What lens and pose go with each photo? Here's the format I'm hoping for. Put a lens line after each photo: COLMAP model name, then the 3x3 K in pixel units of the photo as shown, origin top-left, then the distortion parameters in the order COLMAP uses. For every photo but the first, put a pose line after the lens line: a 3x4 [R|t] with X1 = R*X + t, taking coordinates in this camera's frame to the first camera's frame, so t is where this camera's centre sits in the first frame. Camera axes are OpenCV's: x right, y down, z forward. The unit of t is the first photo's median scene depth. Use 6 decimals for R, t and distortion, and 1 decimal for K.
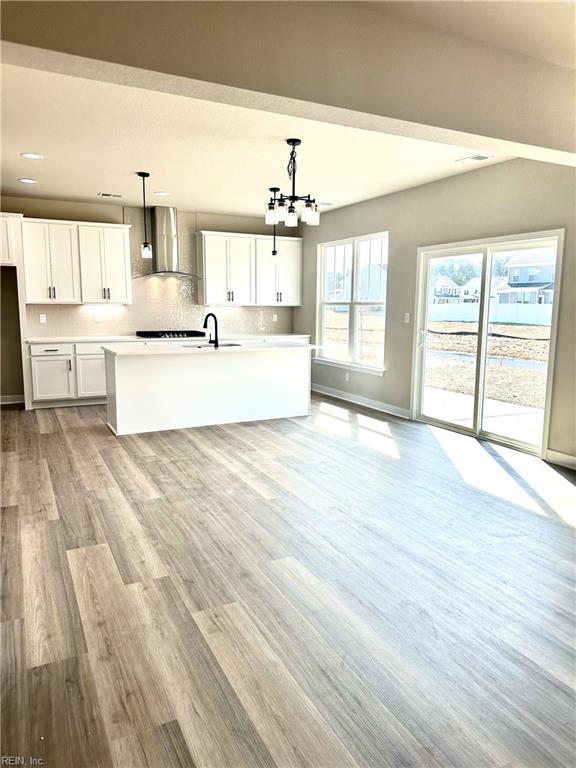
lens RADIAL K [[530.8, 0, 288.0], [0, 530.8, 384.0], [0, 0, 1]] dist [0.120942, -0.181701]
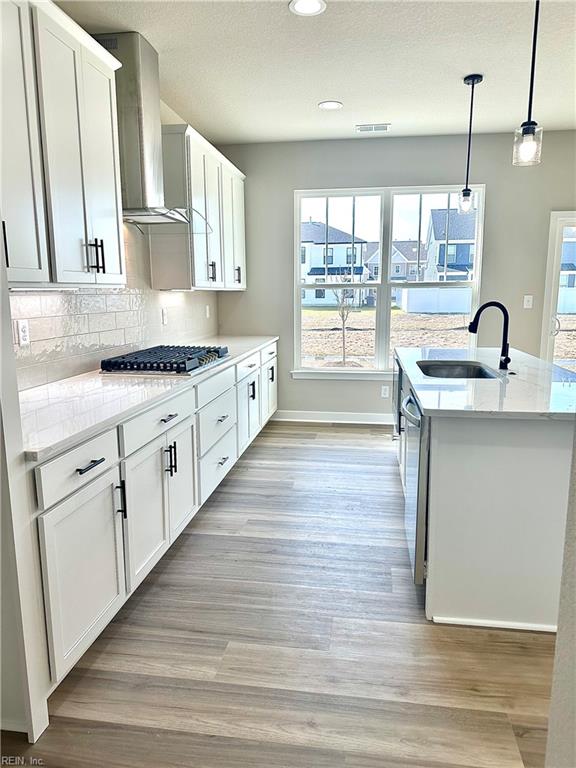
lens RADIAL K [[539.0, 0, 288.0], [0, 539.0, 384.0], [0, 0, 1]] dist [0.130934, -0.181982]
pose [[0.572935, -0.144689, 0.806728, -0.805947], [0.129824, 0.987889, 0.084981, -0.150933], [-0.809253, 0.056044, 0.584780, 1.041393]]
